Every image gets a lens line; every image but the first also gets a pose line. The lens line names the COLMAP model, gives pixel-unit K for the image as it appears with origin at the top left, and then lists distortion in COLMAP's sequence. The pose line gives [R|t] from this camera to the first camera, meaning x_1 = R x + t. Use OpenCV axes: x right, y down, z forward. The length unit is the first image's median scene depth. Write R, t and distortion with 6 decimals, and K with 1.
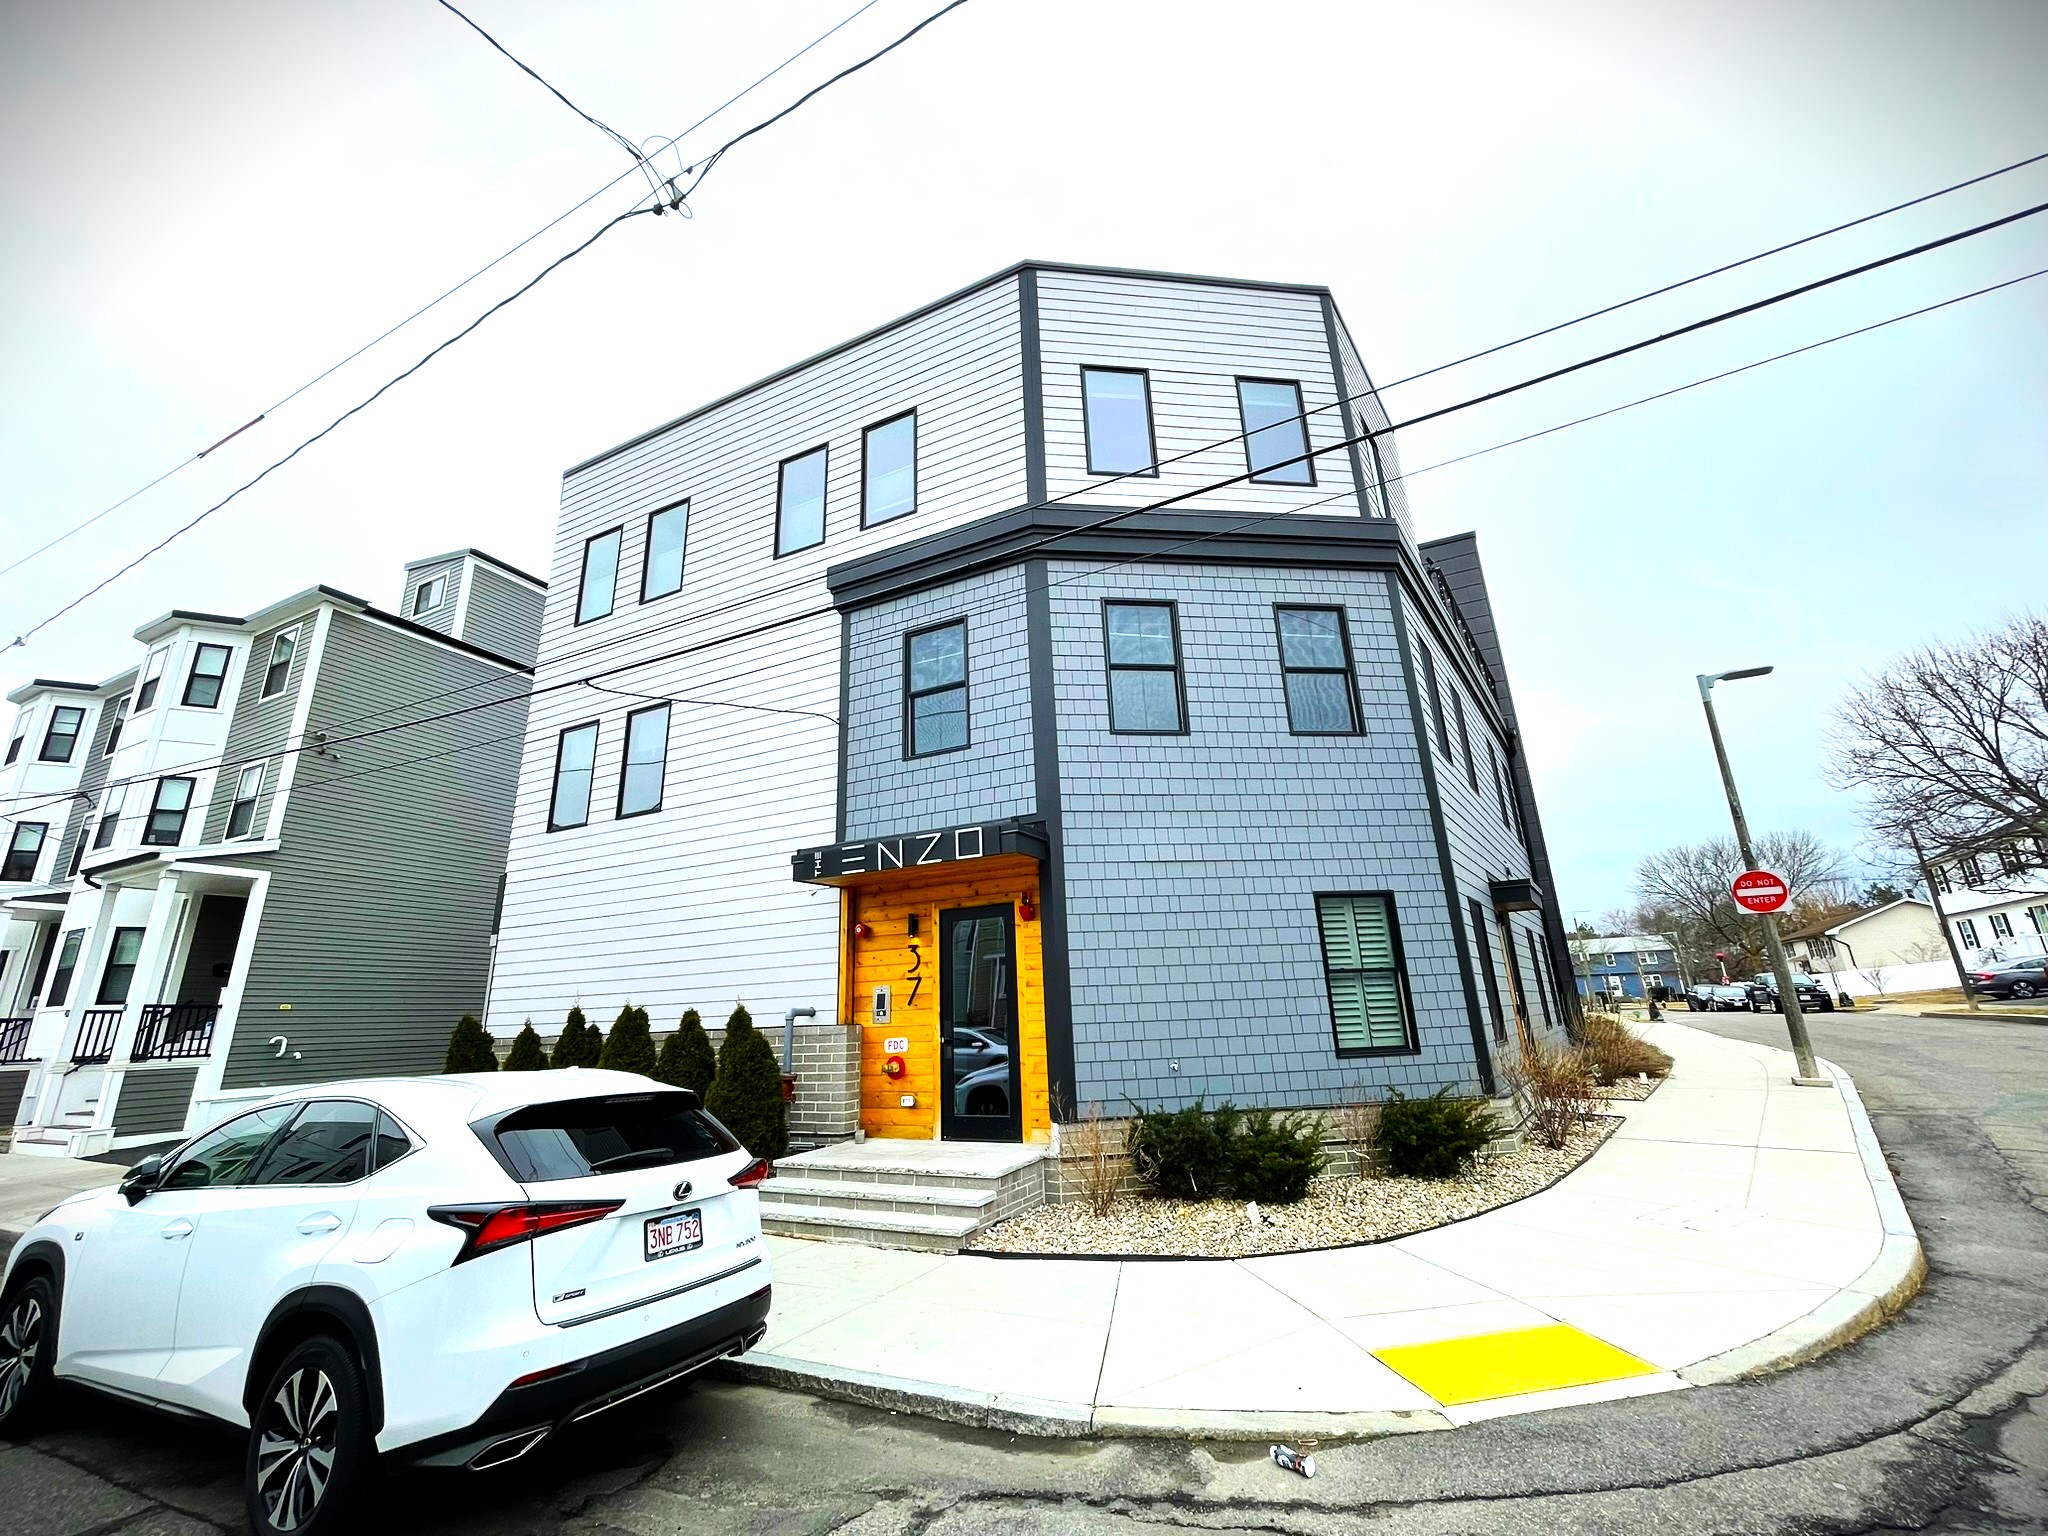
lens RADIAL K [[827.7, 0, 1024.0], [0, 827.7, 768.0], [0, 0, 1]] dist [-0.000054, -0.000201]
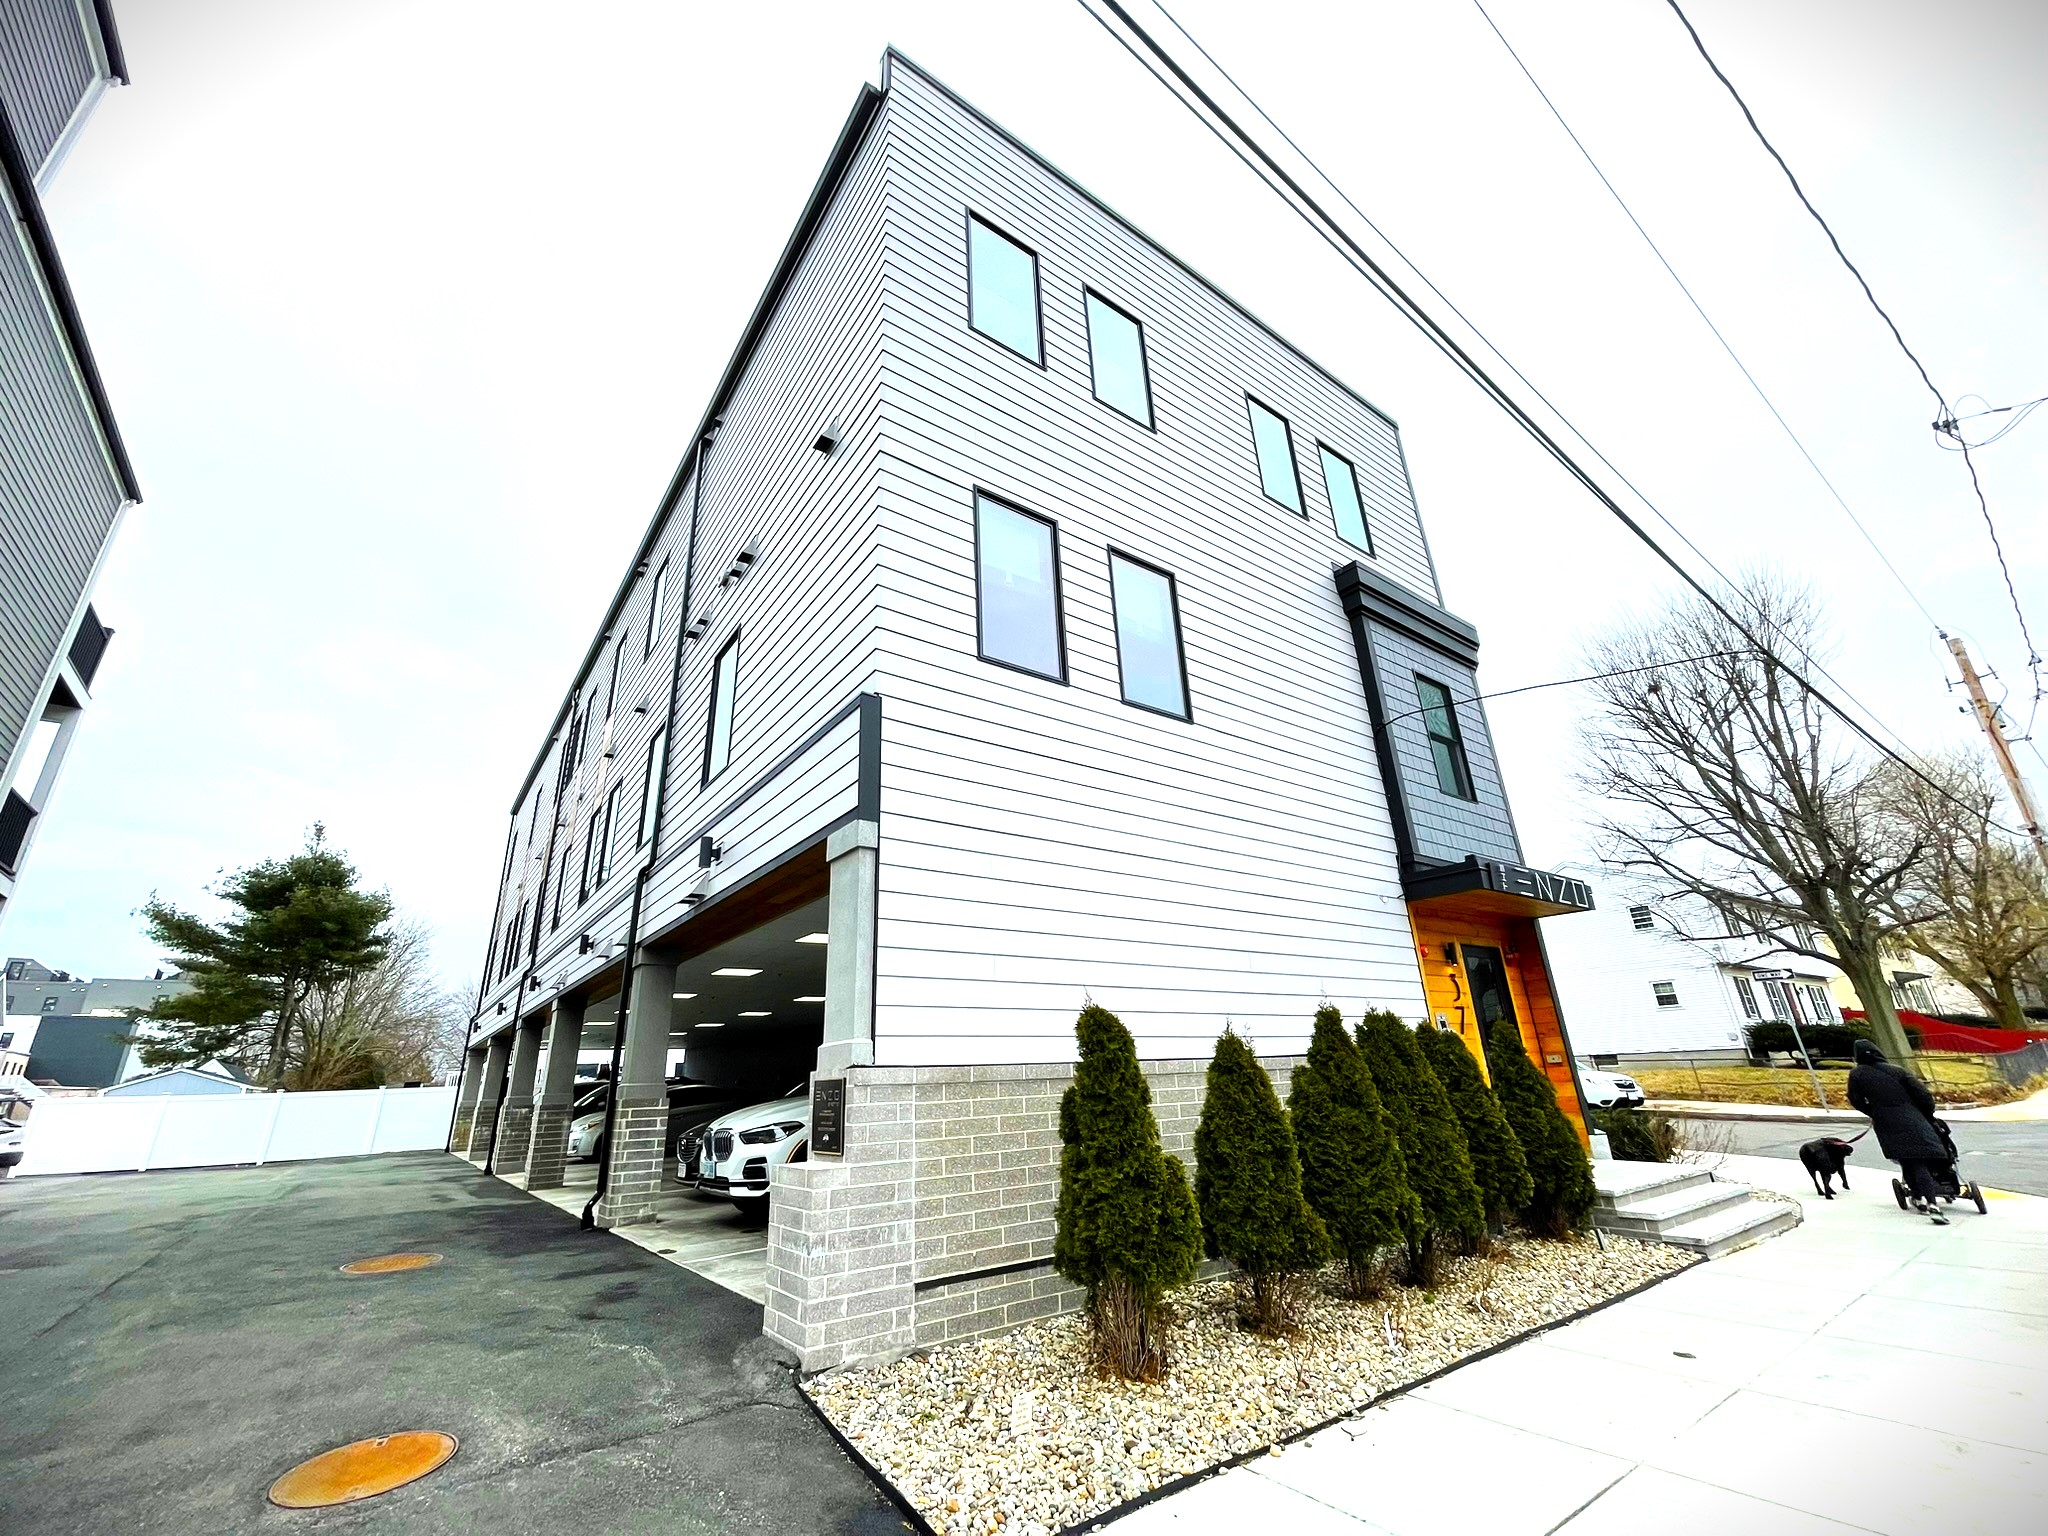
lens RADIAL K [[827.7, 0, 1024.0], [0, 827.7, 768.0], [0, 0, 1]] dist [-0.000054, -0.000201]
pose [[0.472510, 0.337379, 0.814192, -1.030488], [-0.237593, 0.938387, -0.250957, 0.285743], [-0.848695, -0.074866, 0.523557, 0.752188]]
